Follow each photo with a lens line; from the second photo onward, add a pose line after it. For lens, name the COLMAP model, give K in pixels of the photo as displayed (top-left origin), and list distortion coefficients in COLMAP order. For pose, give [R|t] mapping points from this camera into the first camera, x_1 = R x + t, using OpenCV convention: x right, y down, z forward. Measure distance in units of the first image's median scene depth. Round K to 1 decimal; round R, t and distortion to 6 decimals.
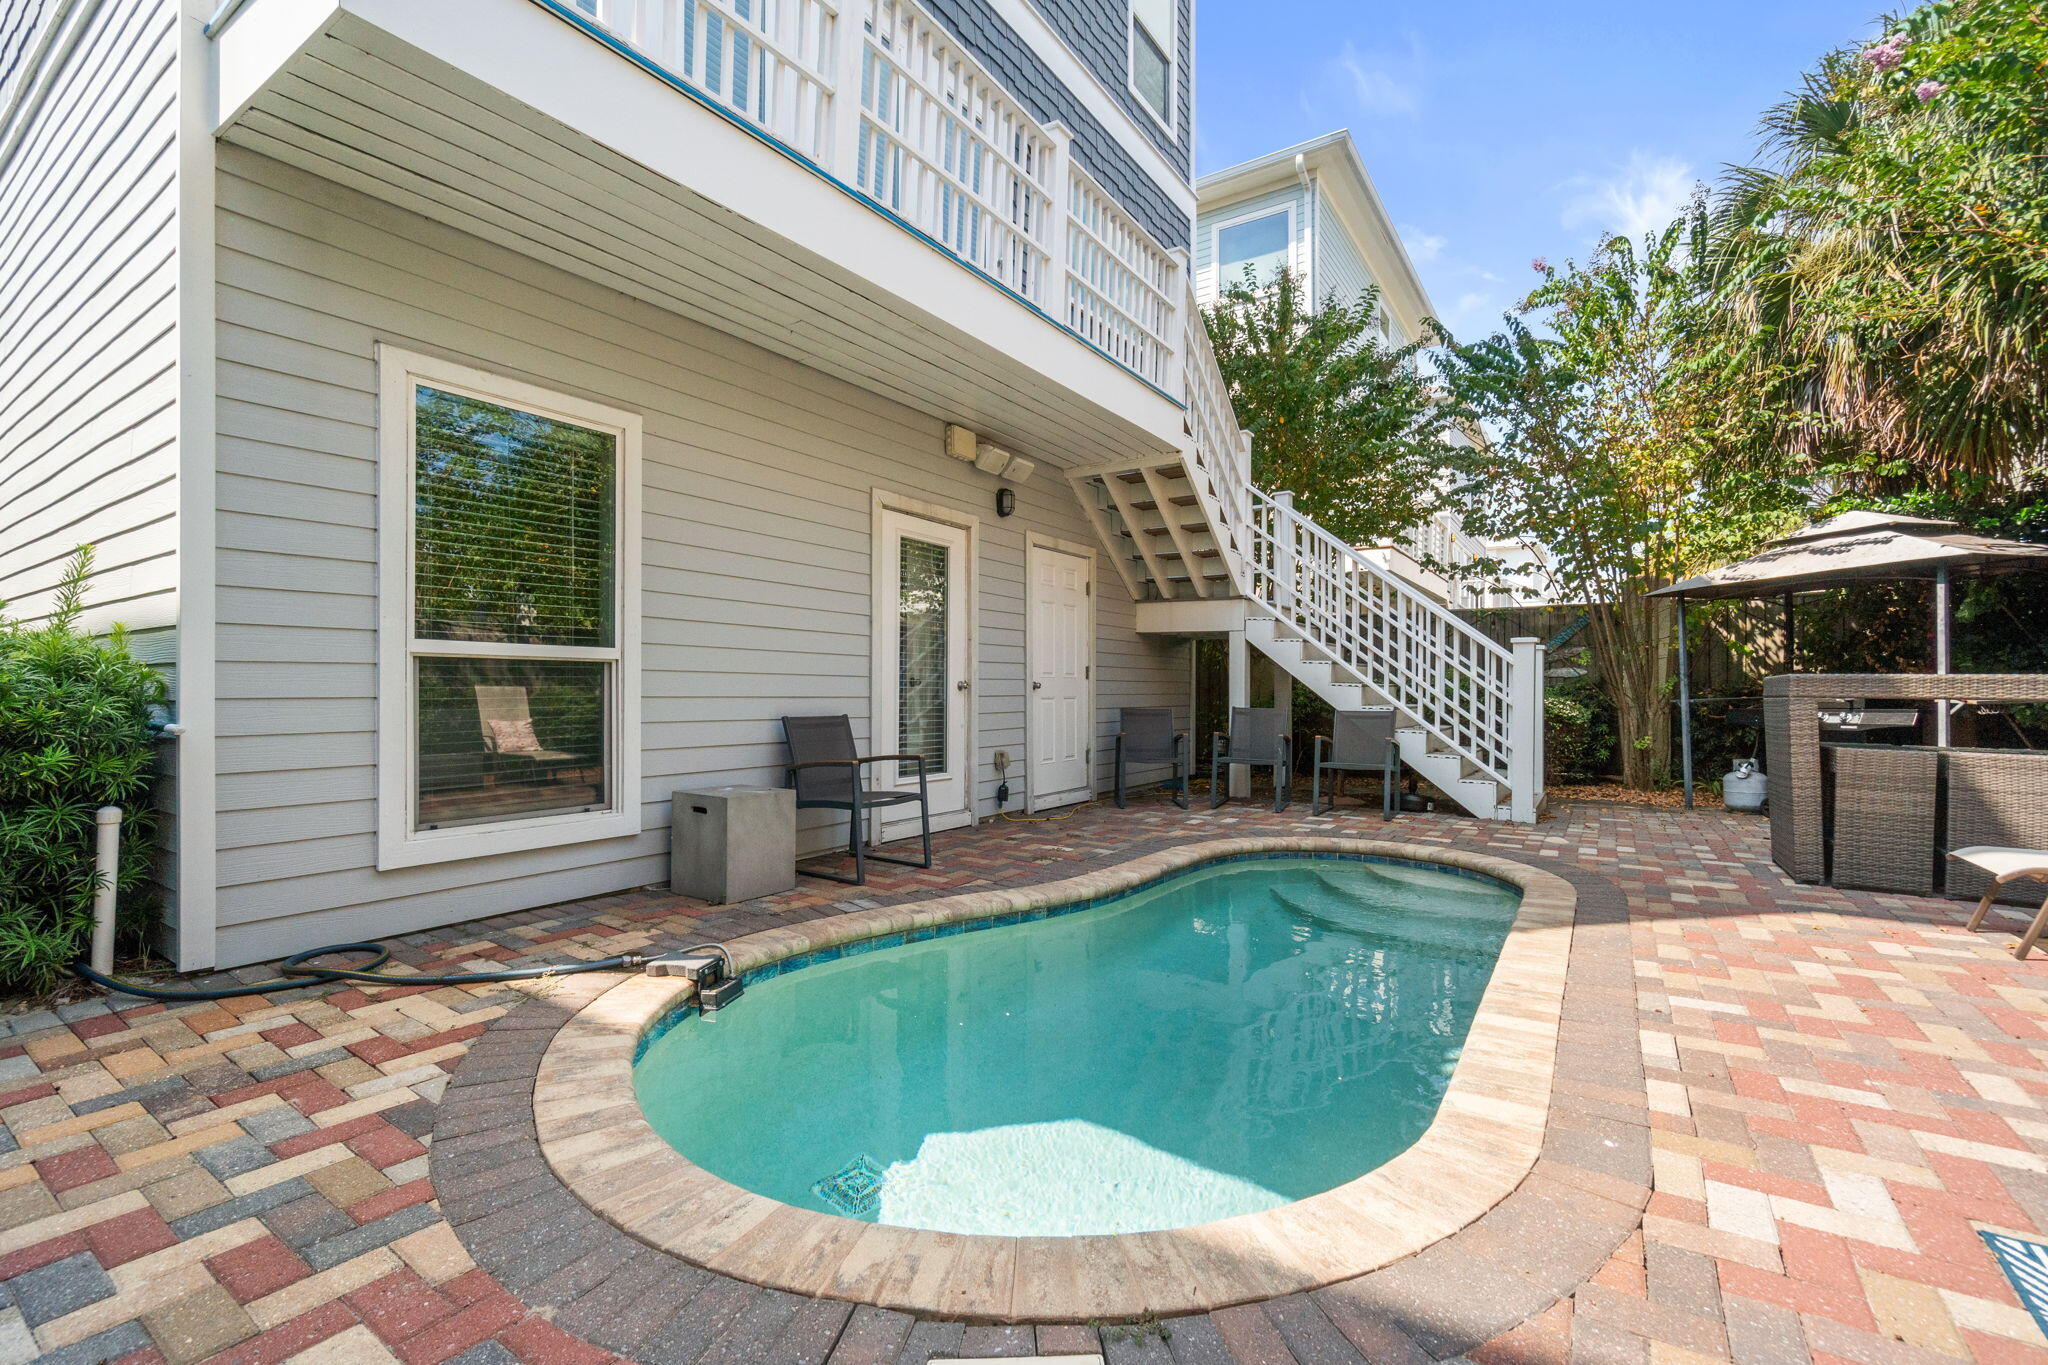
lens RADIAL K [[889.4, 0, 1025.6], [0, 889.4, 681.1], [0, 0, 1]] dist [-0.002677, -0.000036]
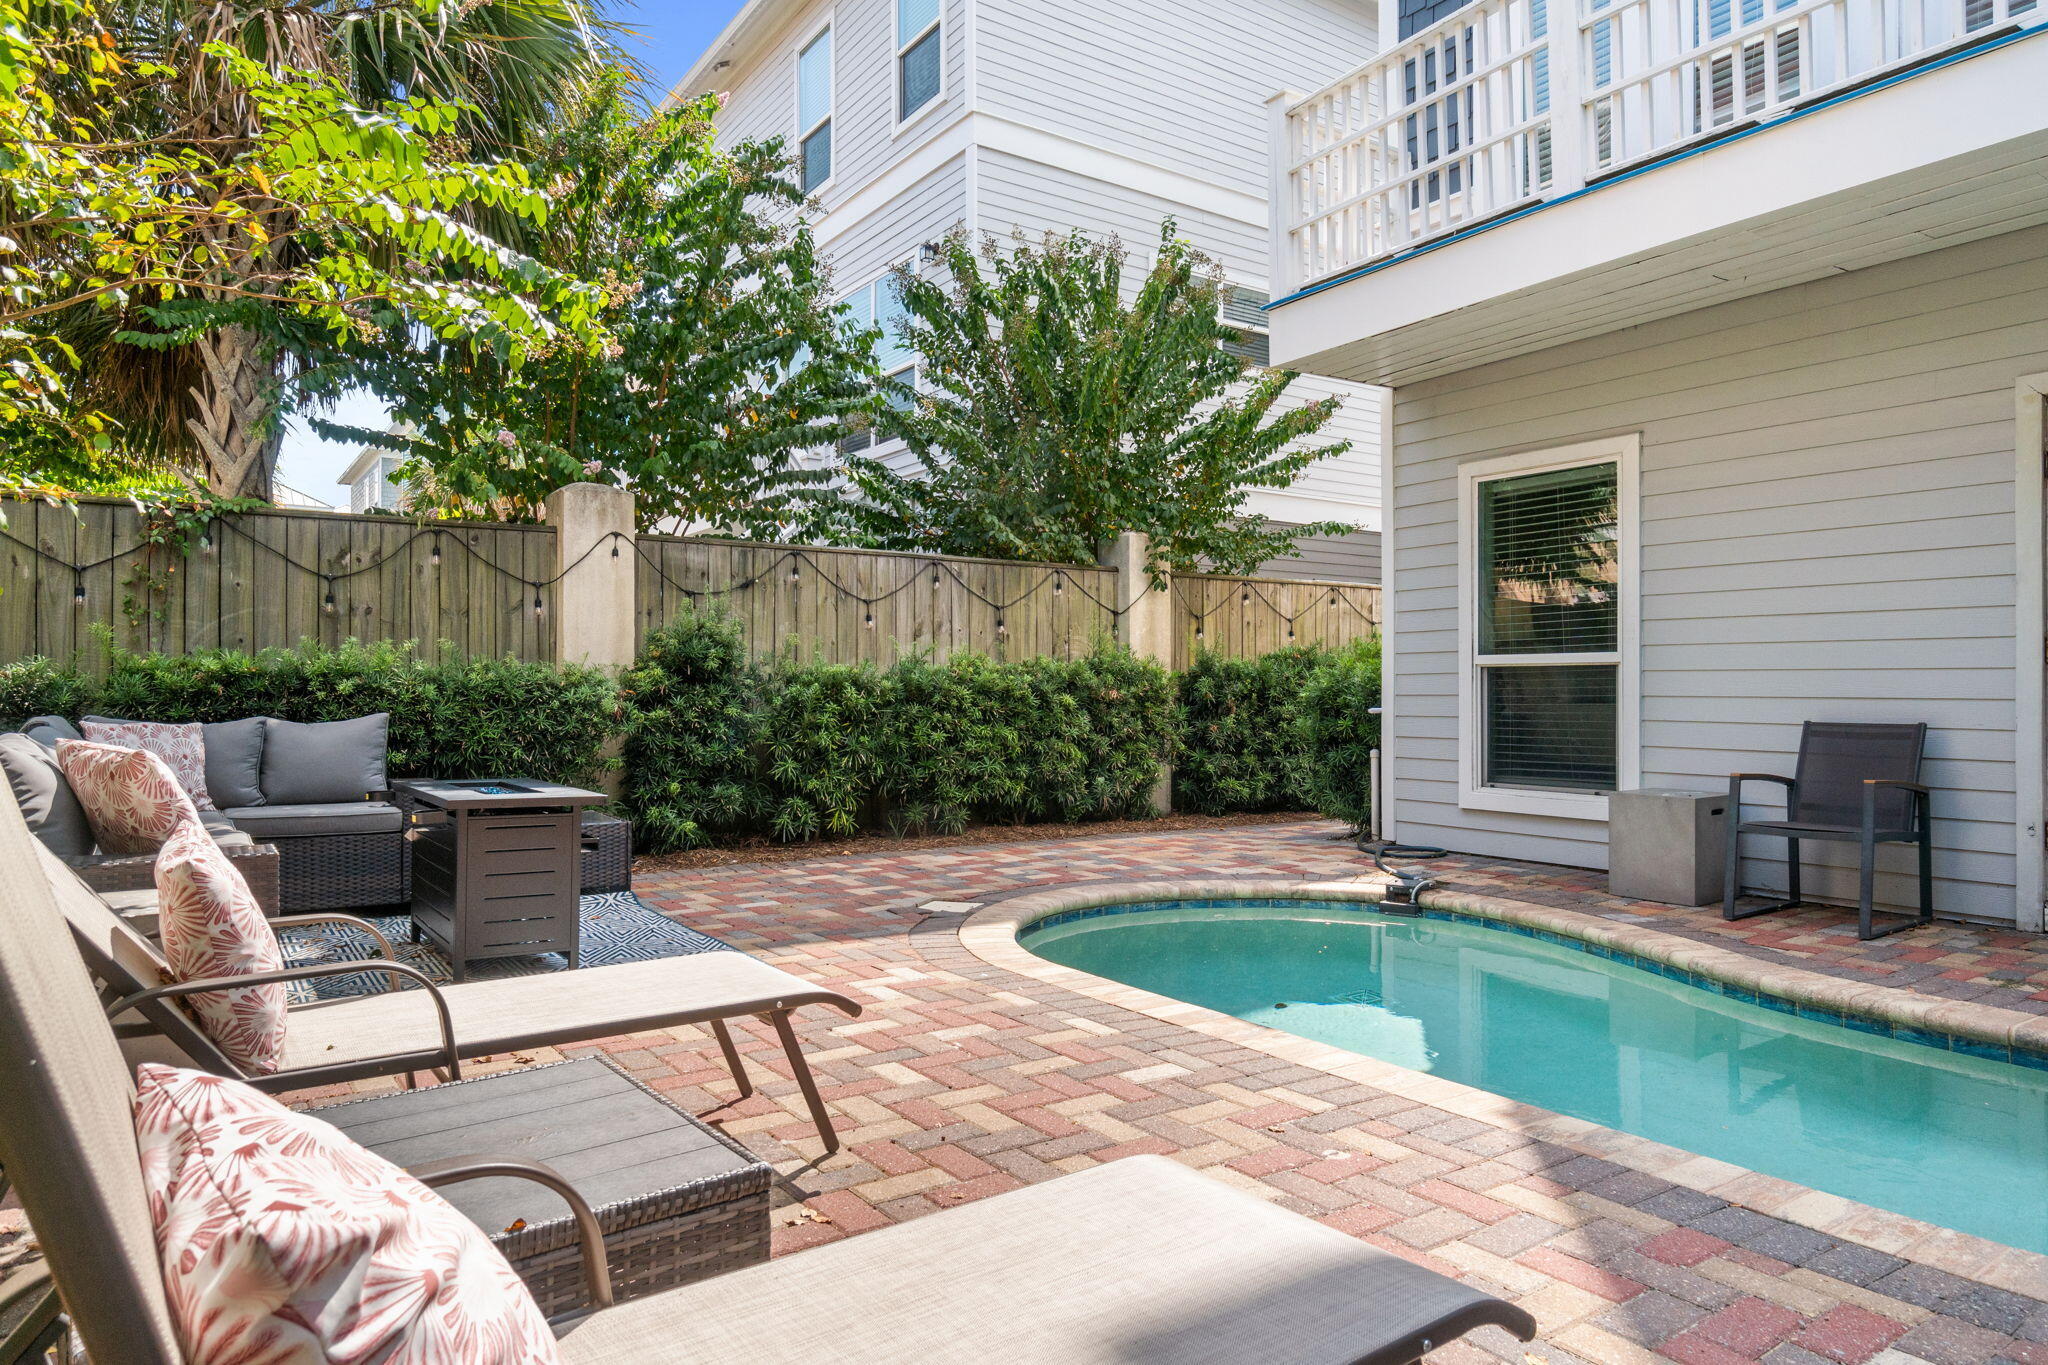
lens RADIAL K [[1248.4, 0, 1024.5], [0, 1248.4, 679.5], [0, 0, 1]] dist [-0.000763, -0.000037]
pose [[-0.370987, -0.013179, -0.928545, 1.527448], [0.005277, 0.999853, -0.016300, 0.022555], [0.928623, -0.010947, -0.370863, 1.076145]]
